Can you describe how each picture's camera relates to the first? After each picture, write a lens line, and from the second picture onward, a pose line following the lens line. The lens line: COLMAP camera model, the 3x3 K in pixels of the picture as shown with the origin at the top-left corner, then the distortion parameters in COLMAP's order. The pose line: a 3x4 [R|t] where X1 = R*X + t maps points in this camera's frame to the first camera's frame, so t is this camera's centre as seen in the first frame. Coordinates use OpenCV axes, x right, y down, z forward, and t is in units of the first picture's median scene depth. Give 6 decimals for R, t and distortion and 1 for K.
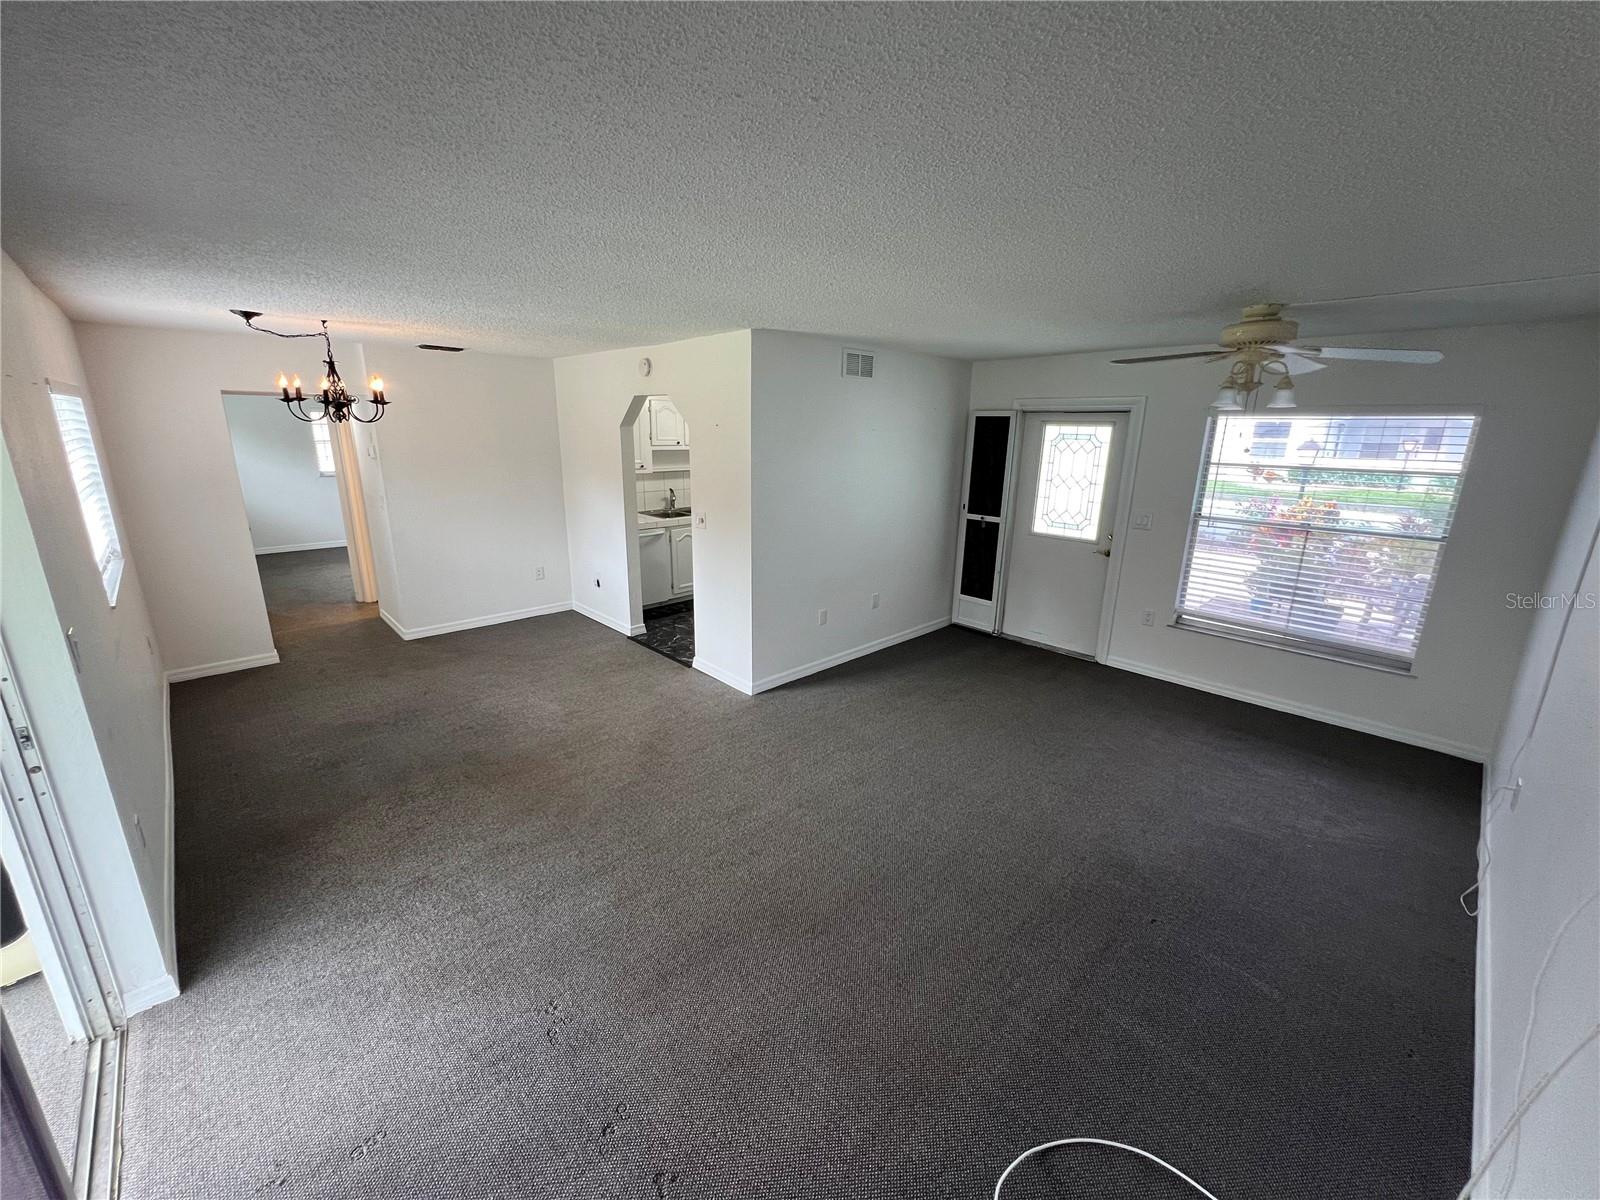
lens RADIAL K [[635.4, 0, 796.6], [0, 635.4, 598.5], [0, 0, 1]] dist [0.000458, 0.000630]
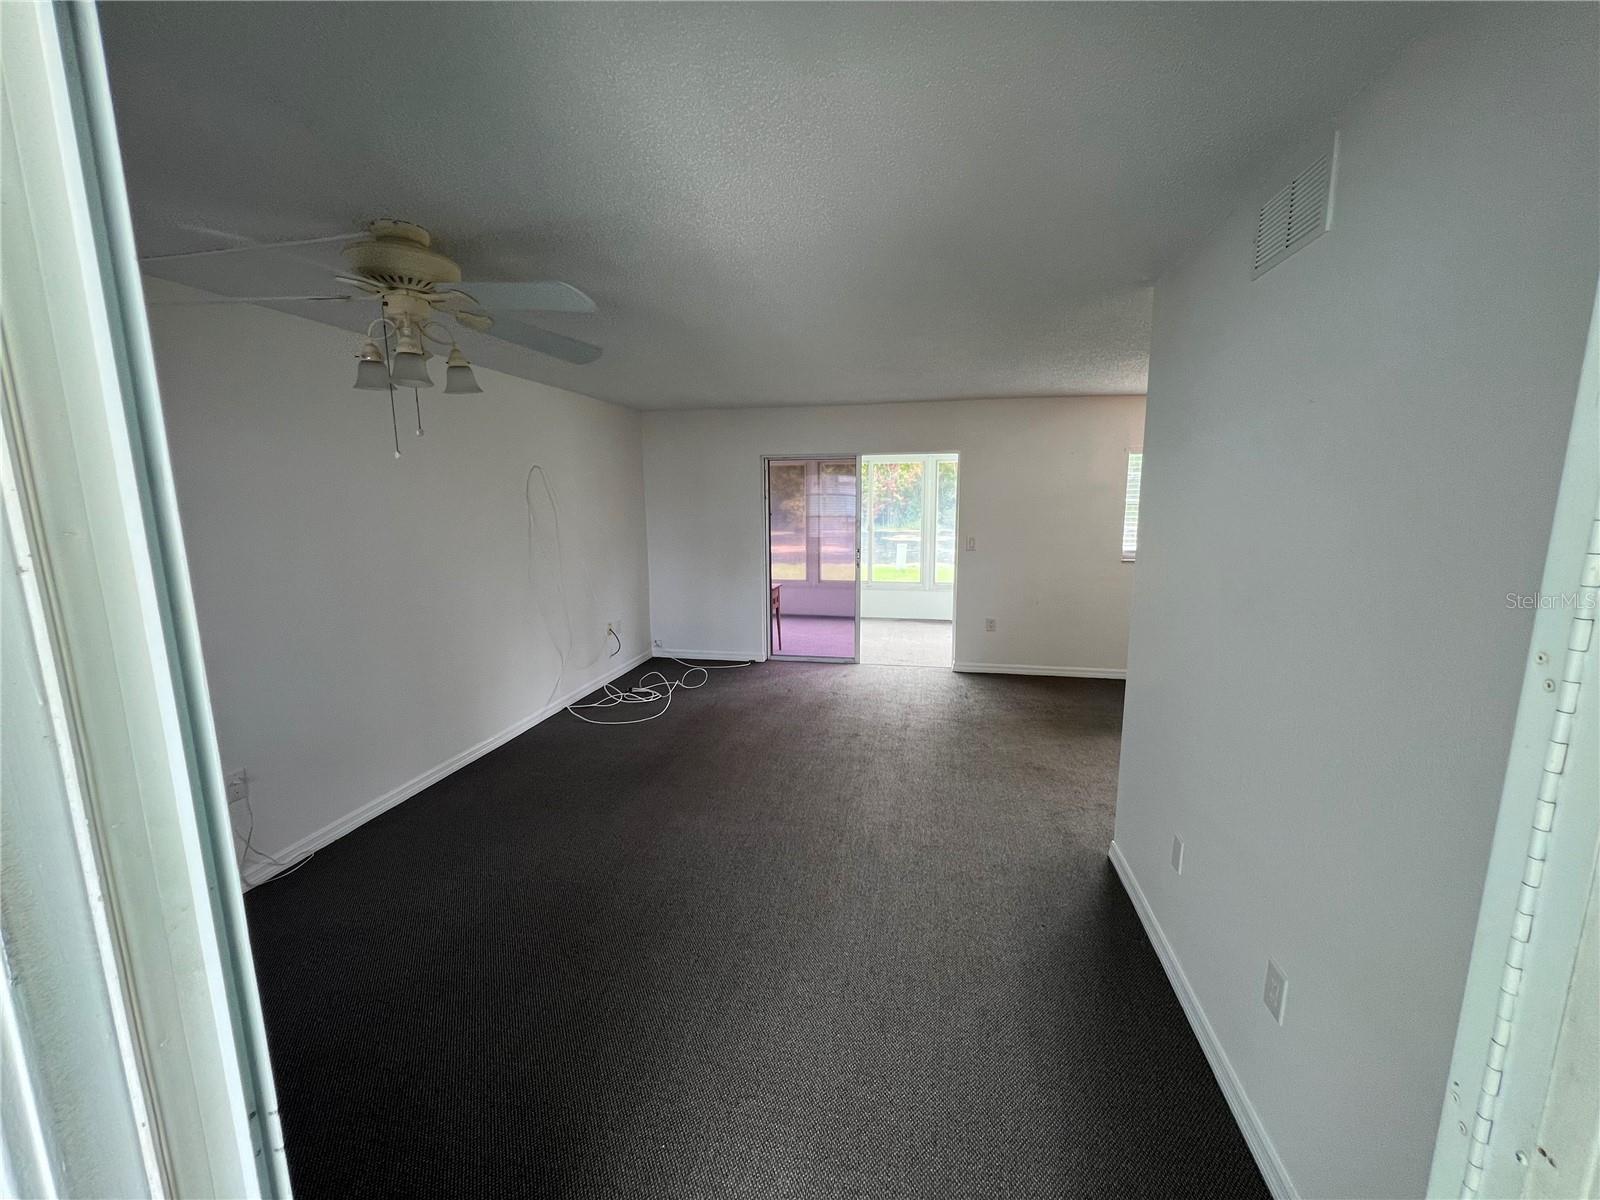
lens RADIAL K [[640.5, 0, 797.5], [0, 640.5, 596.9], [0, 0, 1]] dist [-0.000013, -0.000039]
pose [[-0.826937, 0.081580, -0.556346, 0.483136], [-0.151271, 0.920667, 0.359847, -0.249735], [0.541565, 0.381730, -0.748992, 1.114083]]
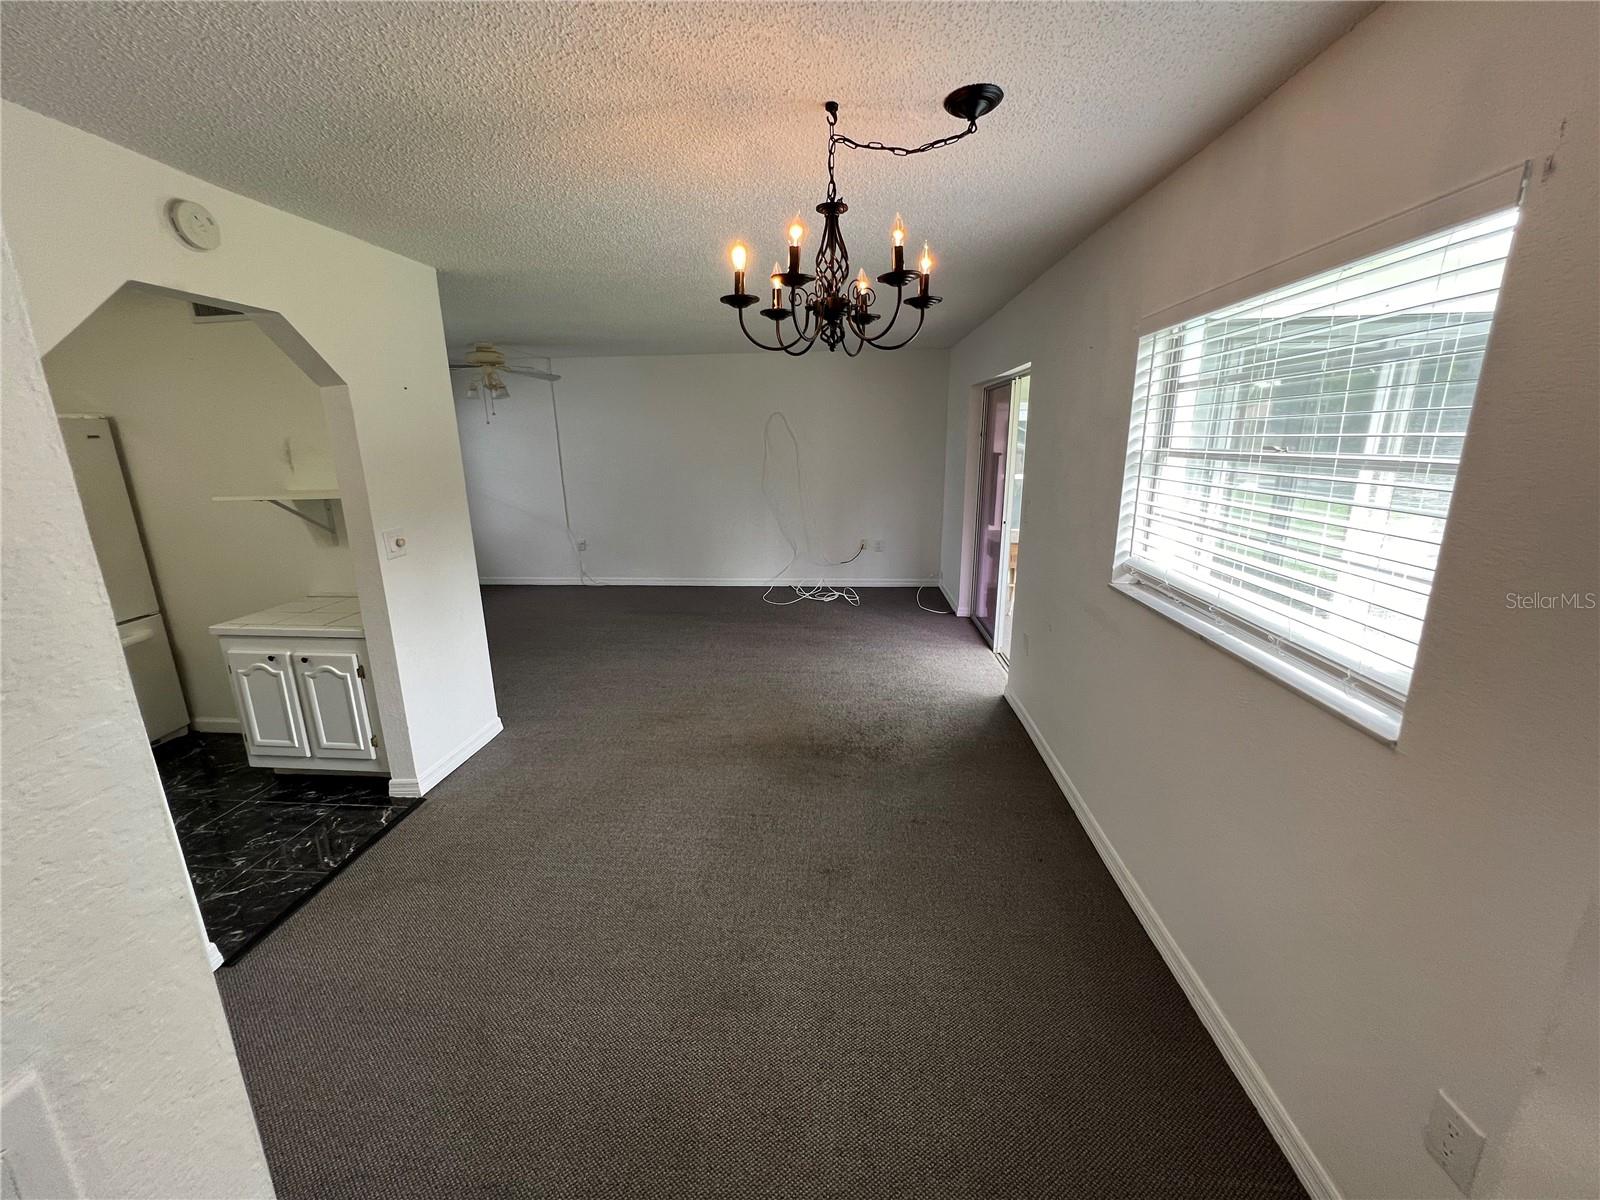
lens RADIAL K [[640.5, 0, 797.5], [0, 640.5, 596.9], [0, 0, 1]] dist [-0.000013, -0.000039]
pose [[-0.665089, -0.187795, 0.722765, -0.808619], [0.200377, 0.887490, 0.414982, -0.240524], [-0.719378, 0.420826, -0.552630, 1.018475]]
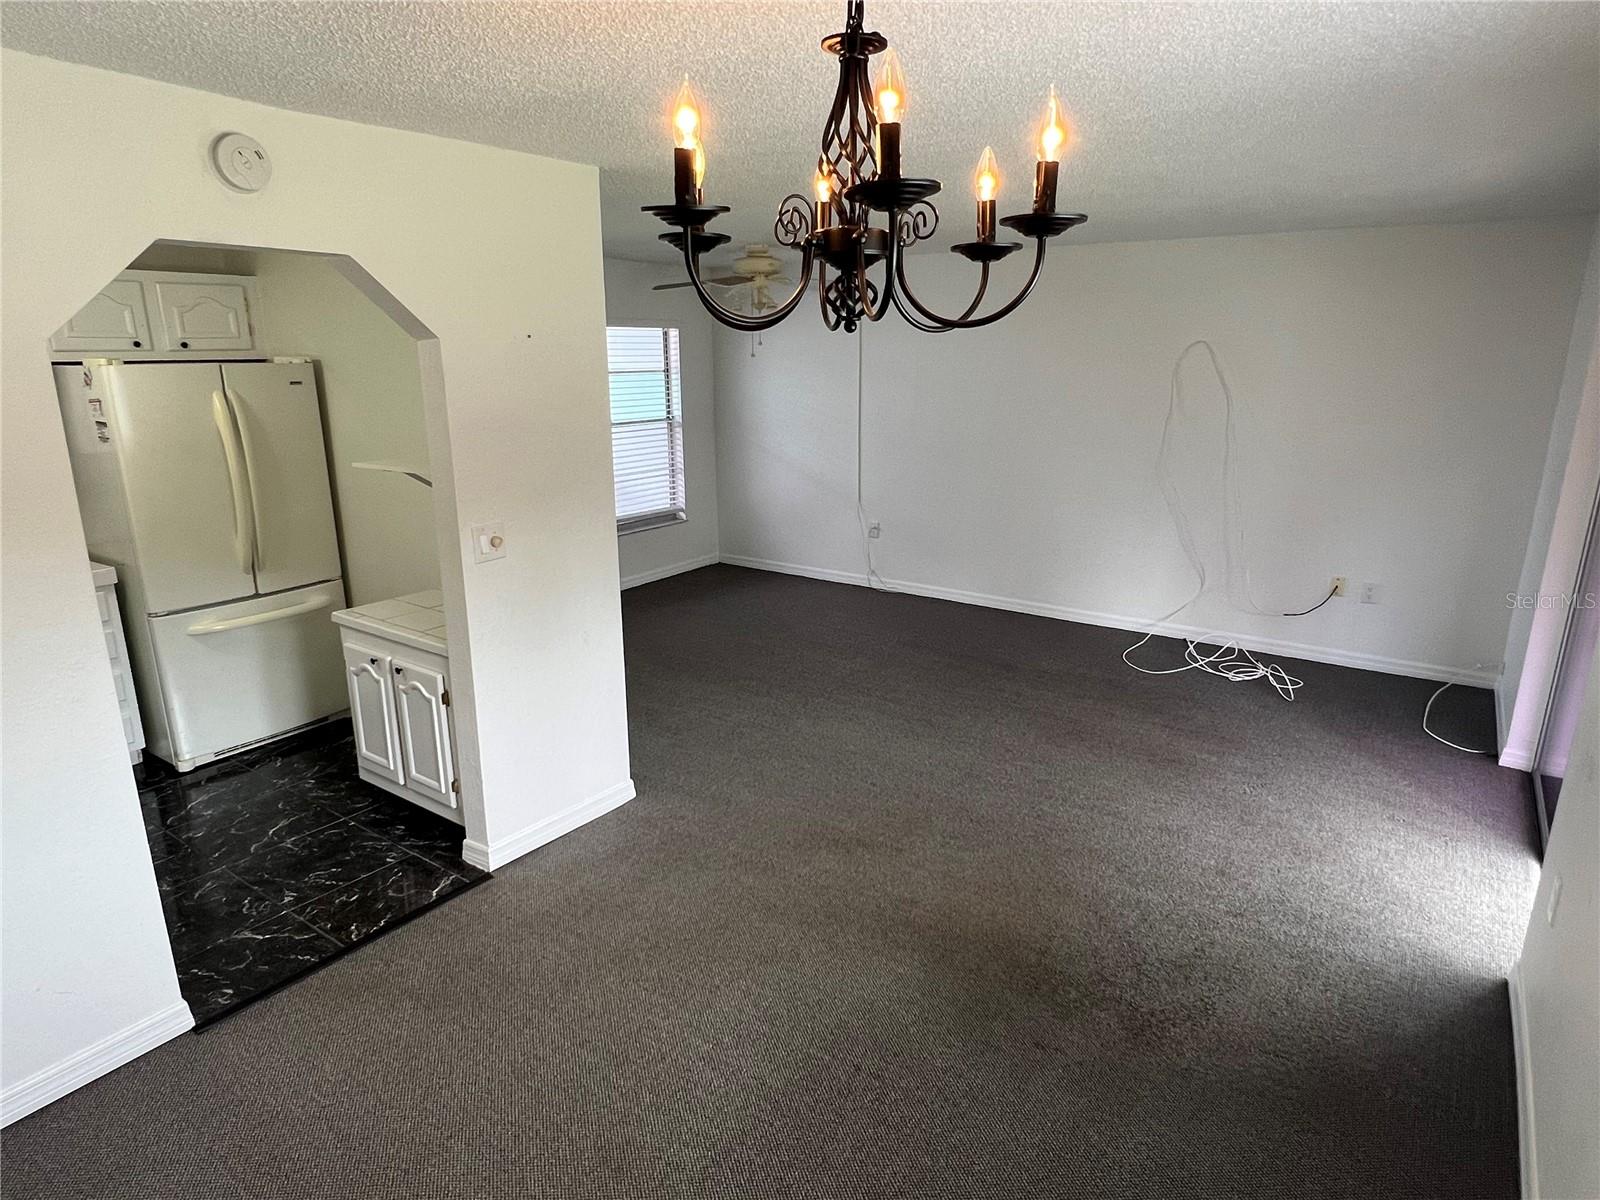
lens RADIAL K [[942.3, 0, 800.0], [0, 942.3, 600.0], [0, 0, 1]] dist [0.000978, 0.000600]
pose [[-0.194683, -0.267105, 0.943797, -0.803309], [0.255479, 0.915188, 0.311707, -0.227173], [-0.947011, 0.301804, -0.109932, 0.822068]]
